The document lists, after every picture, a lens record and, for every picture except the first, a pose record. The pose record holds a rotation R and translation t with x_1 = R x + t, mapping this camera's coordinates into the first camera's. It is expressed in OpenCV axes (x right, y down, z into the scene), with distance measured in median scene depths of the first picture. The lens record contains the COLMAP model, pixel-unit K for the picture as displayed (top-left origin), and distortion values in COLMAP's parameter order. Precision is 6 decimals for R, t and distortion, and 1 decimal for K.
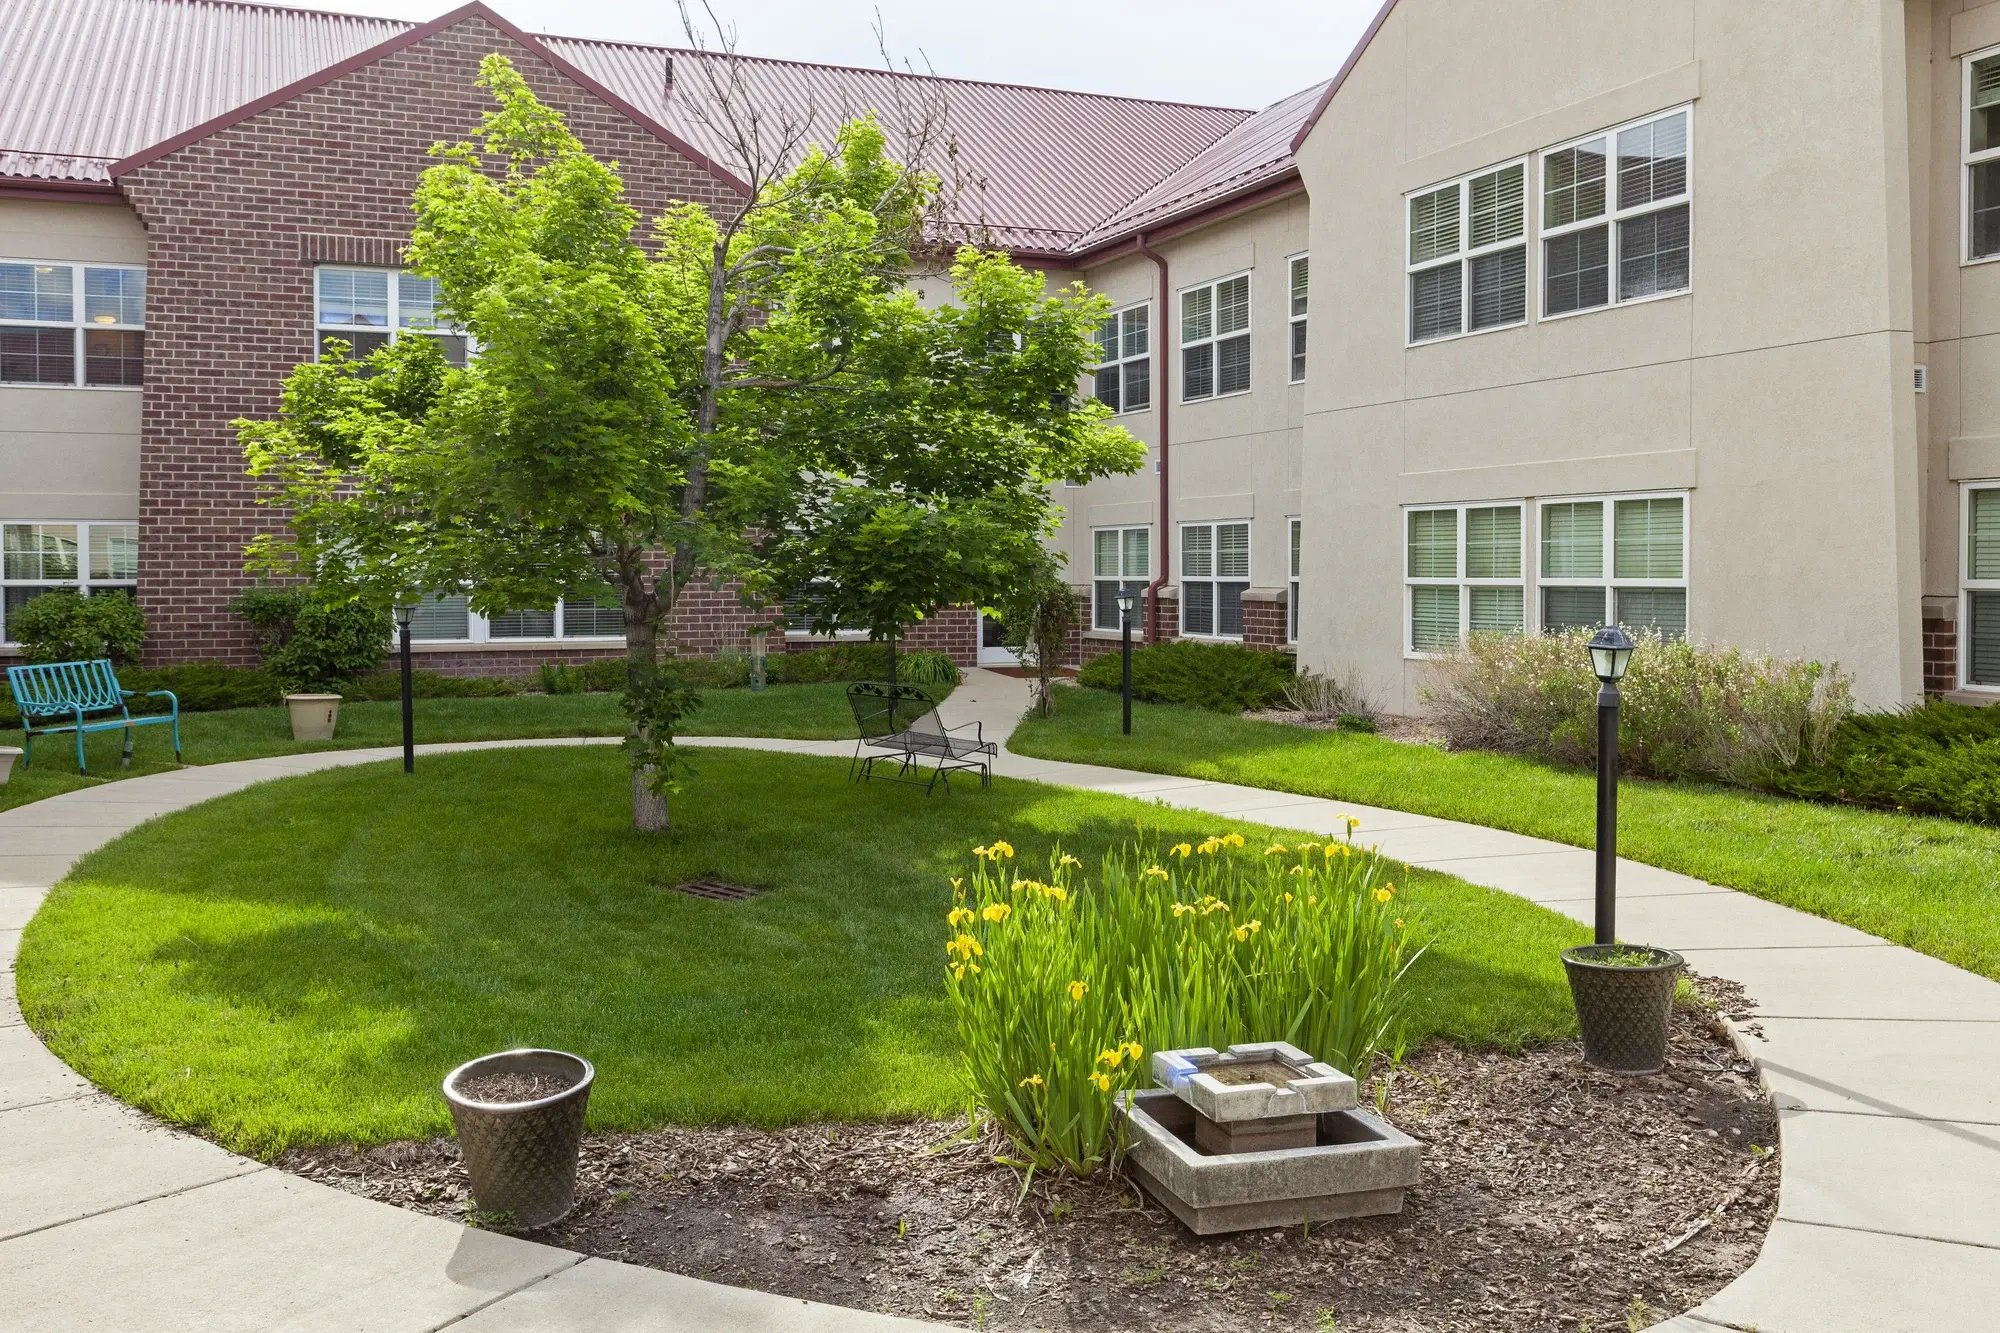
lens RADIAL K [[1551.0, 0, 1000.0], [0, 1551.0, 666.5], [0, 0, 1]] dist [0.006195, -0.002676]
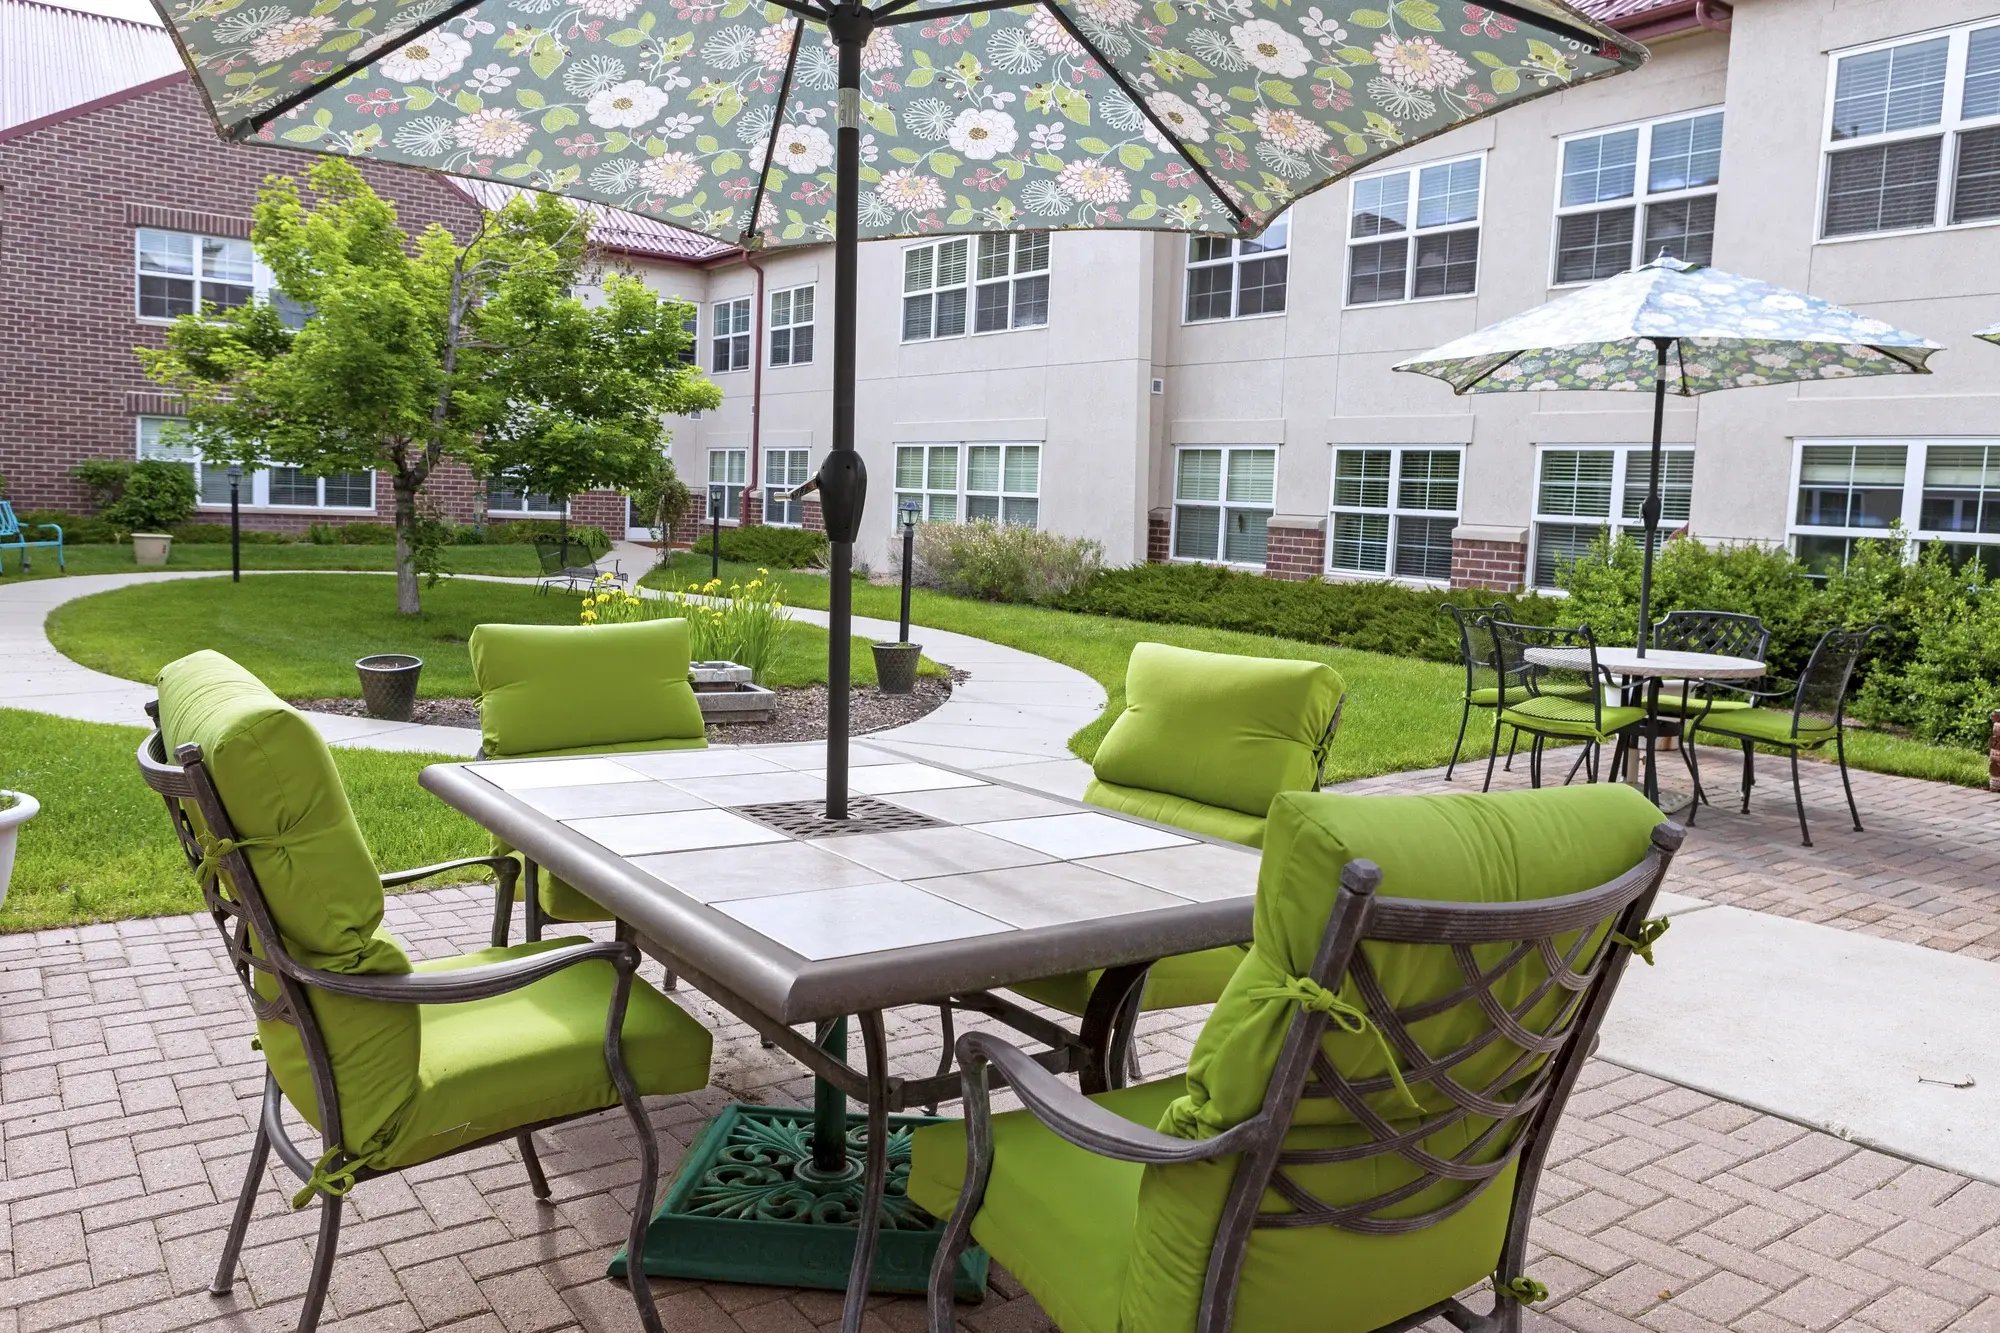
lens RADIAL K [[1514.7, 0, 1000.0], [0, 1514.7, 666.5], [0, 0, 1]] dist [-0.015651, 0.001379]
pose [[0.978021, 0.024293, 0.207089, 0.050208], [-0.033131, 0.998677, 0.039316, 0.066392], [-0.205860, -0.045313, 0.977532, -0.604661]]
